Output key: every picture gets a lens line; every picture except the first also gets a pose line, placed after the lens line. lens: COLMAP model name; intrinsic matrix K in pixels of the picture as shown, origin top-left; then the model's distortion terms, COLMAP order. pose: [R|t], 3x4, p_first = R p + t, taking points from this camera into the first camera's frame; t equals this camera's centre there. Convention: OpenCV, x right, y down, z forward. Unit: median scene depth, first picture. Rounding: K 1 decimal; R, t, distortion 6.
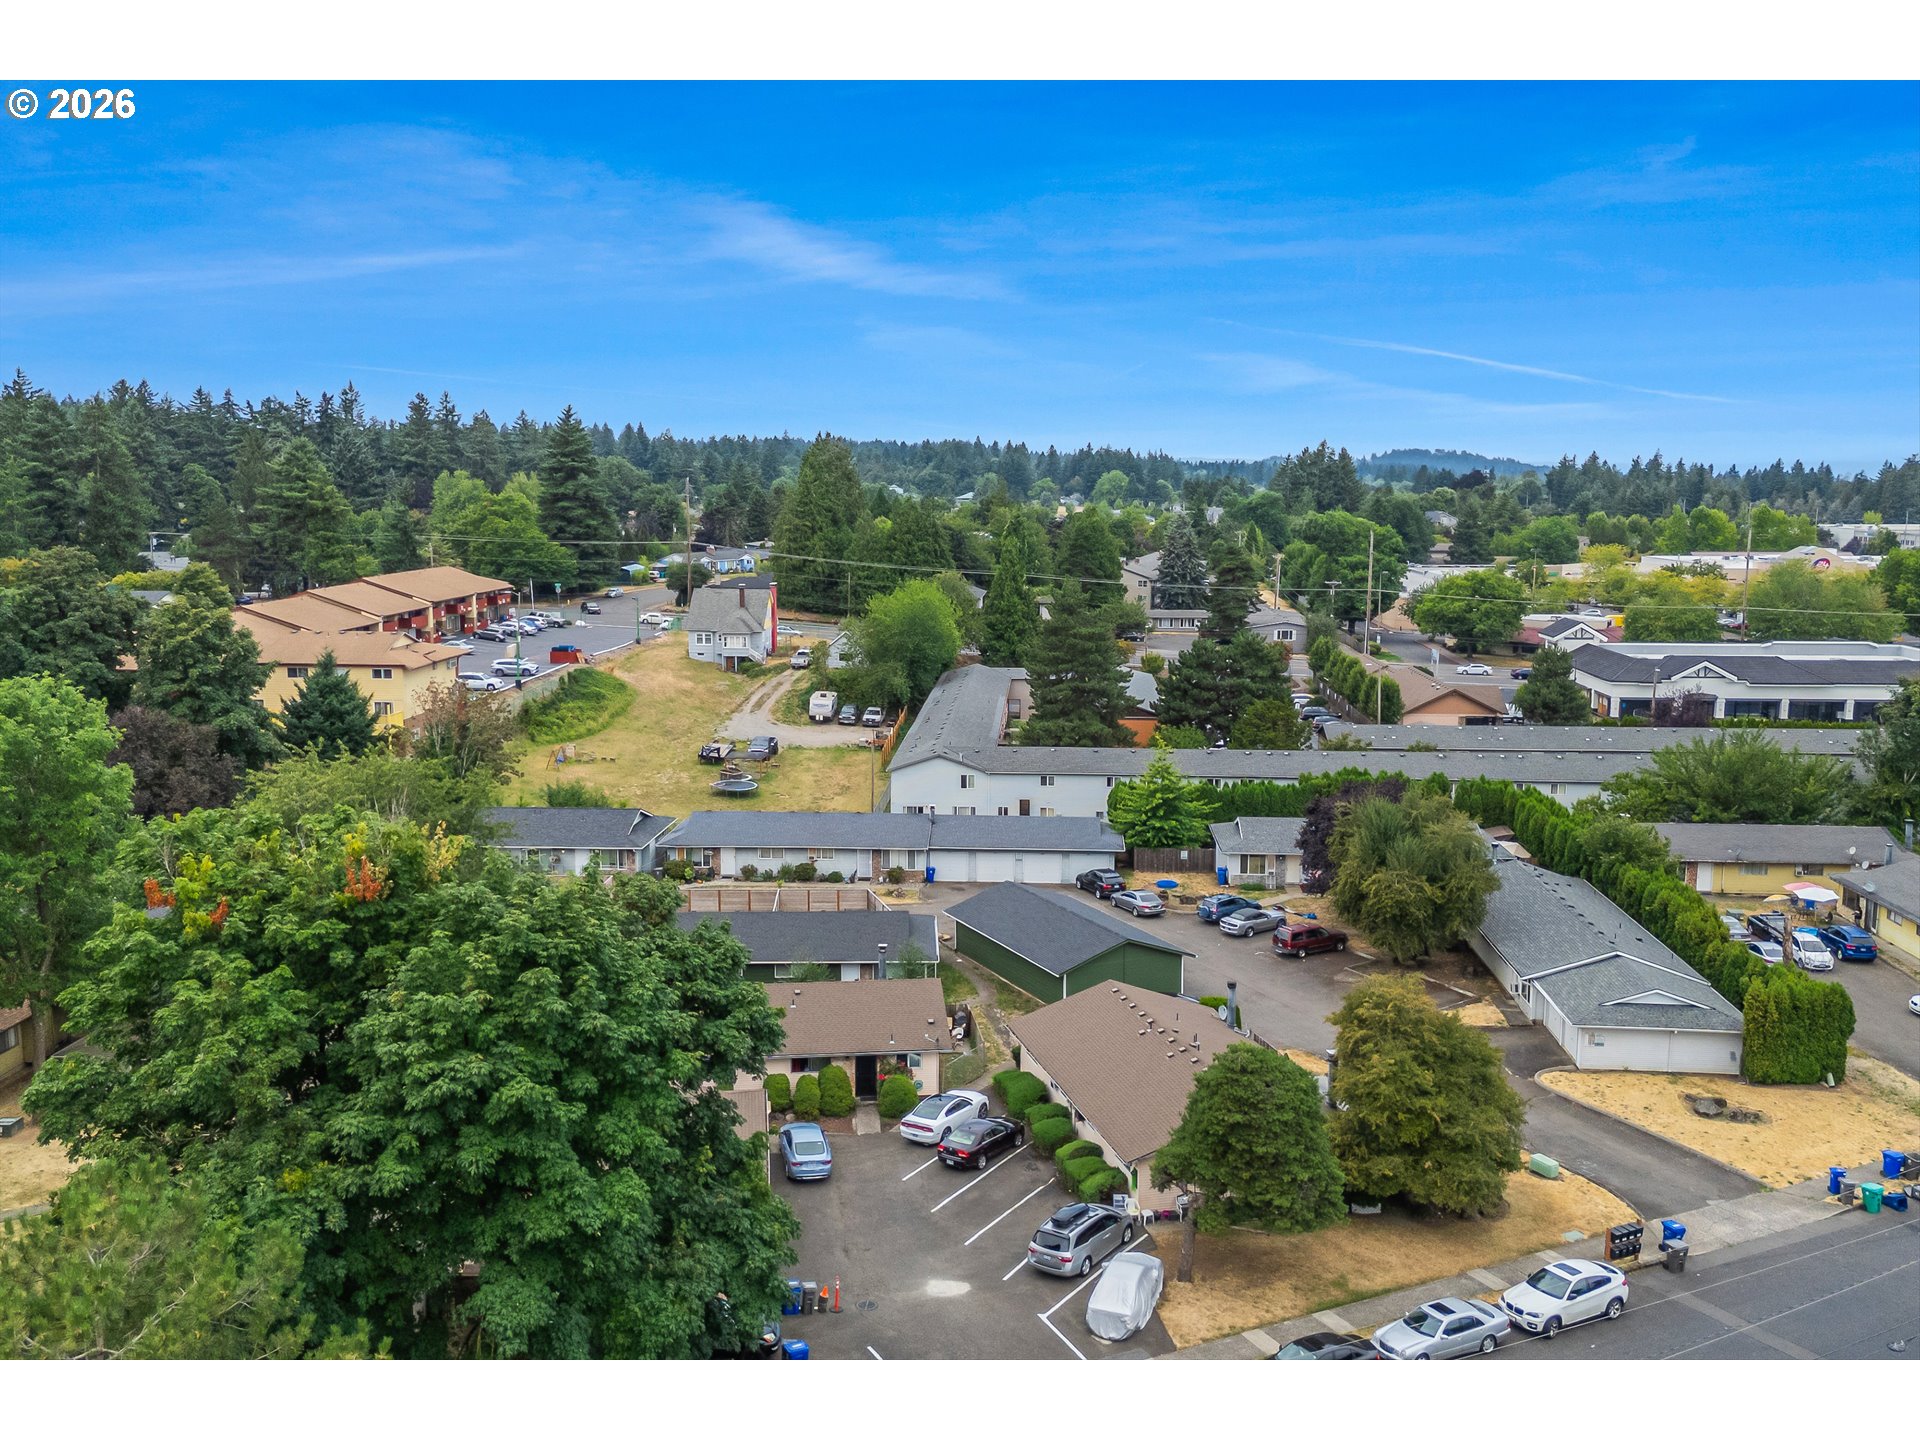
lens RADIAL K [[1667.2, 0, 961.3], [0, 1667.2, 734.8], [0, 0, 1]] dist [0.105388, -0.105892]
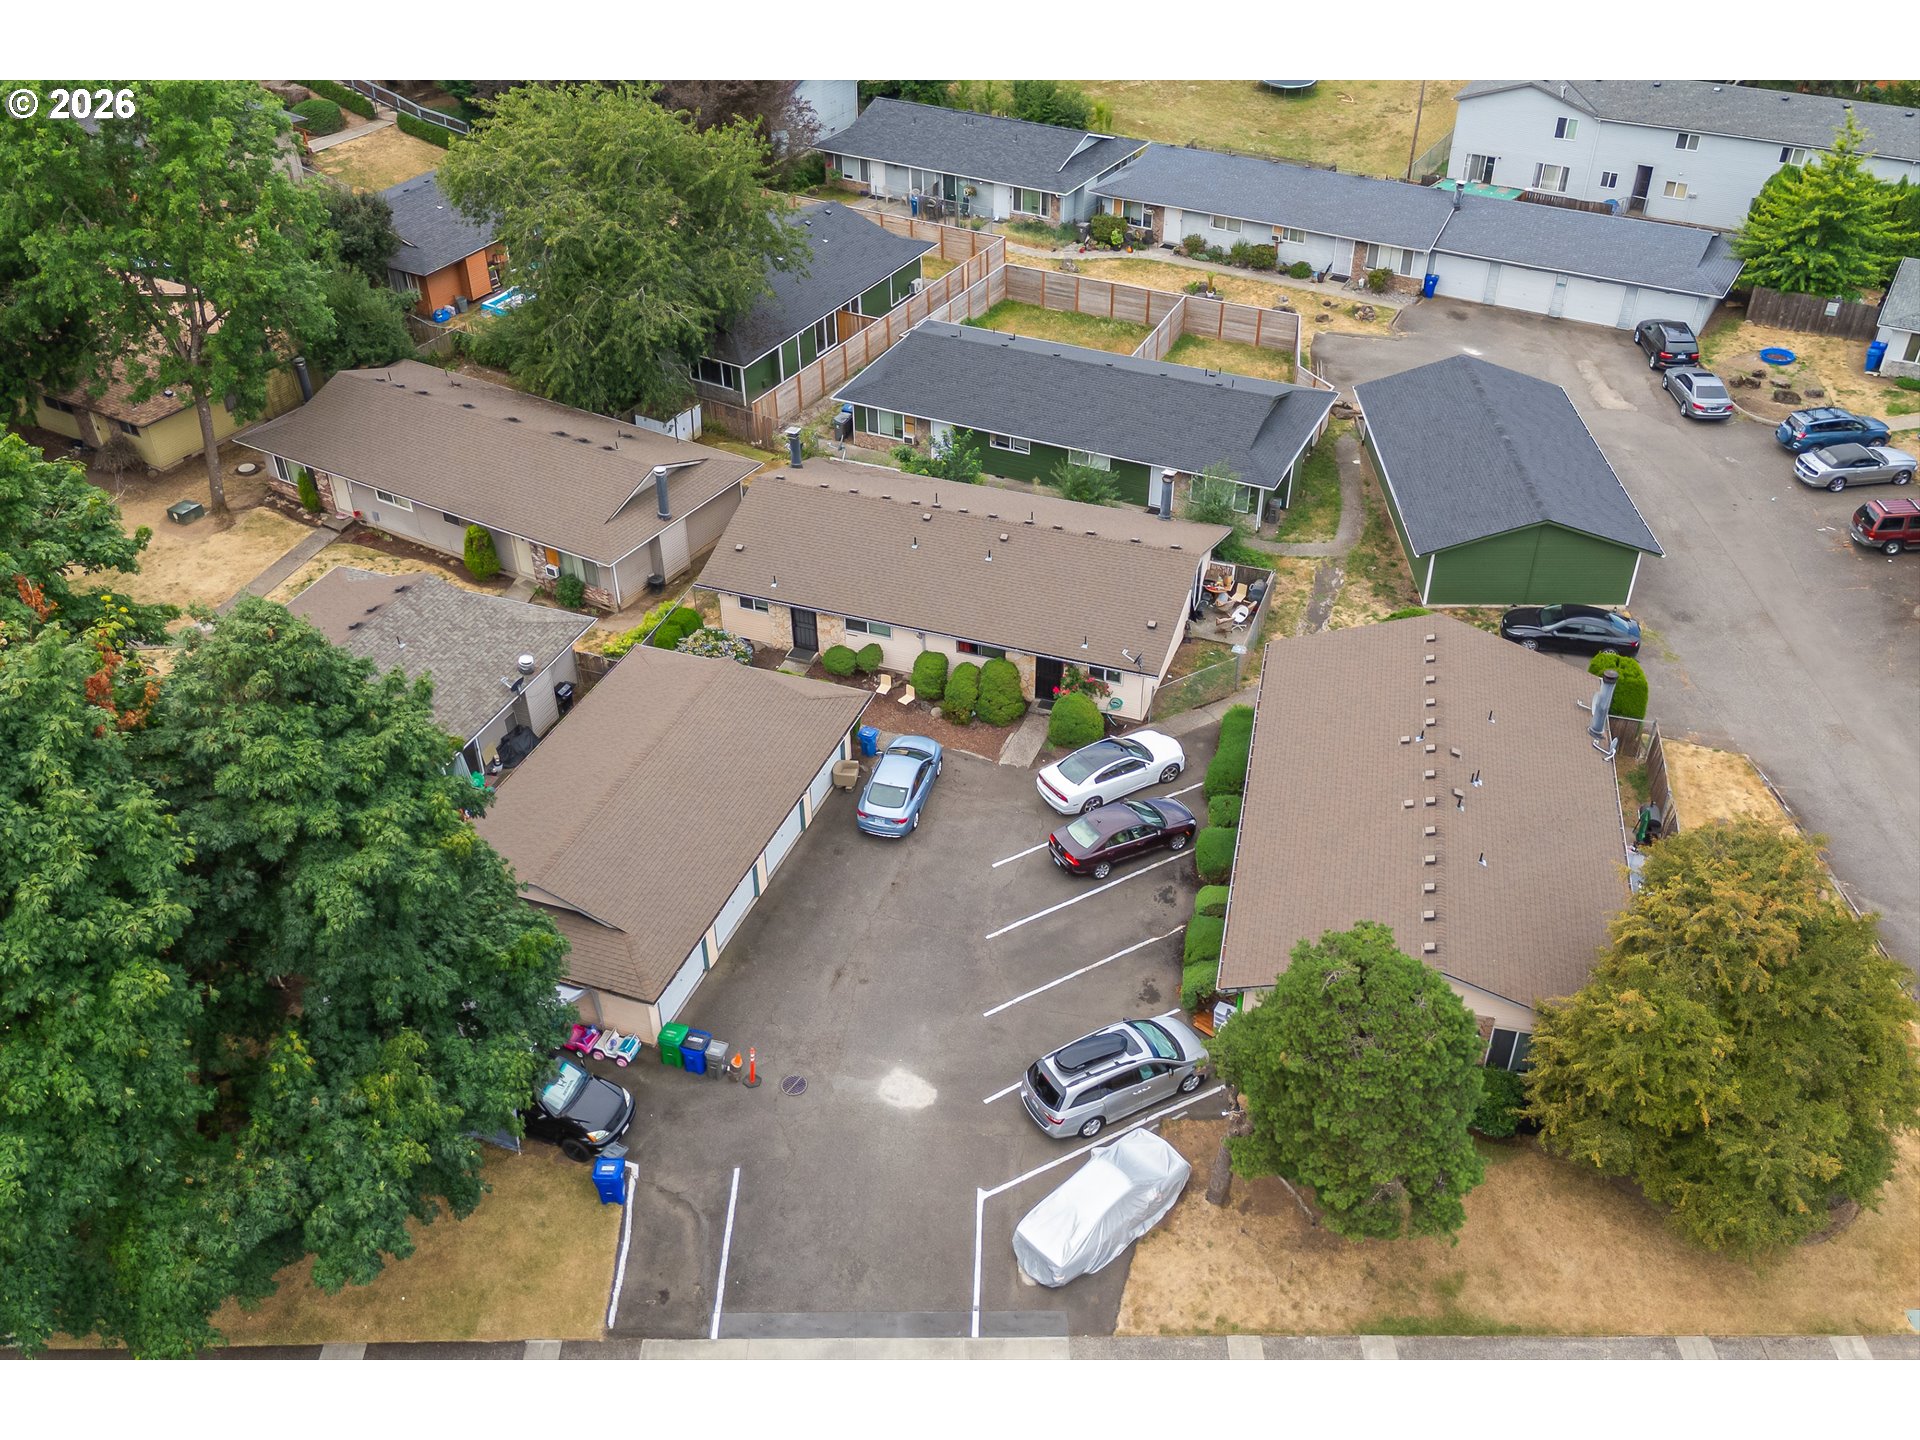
lens RADIAL K [[1667.2, 0, 961.3], [0, 1667.2, 734.8], [0, 0, 1]] dist [0.105388, -0.105892]
pose [[0.891610, 0.263004, -0.368593, 0.122272], [-0.063426, 0.878538, 0.473442, -0.079857], [0.448340, -0.398747, 0.799995, 0.243109]]
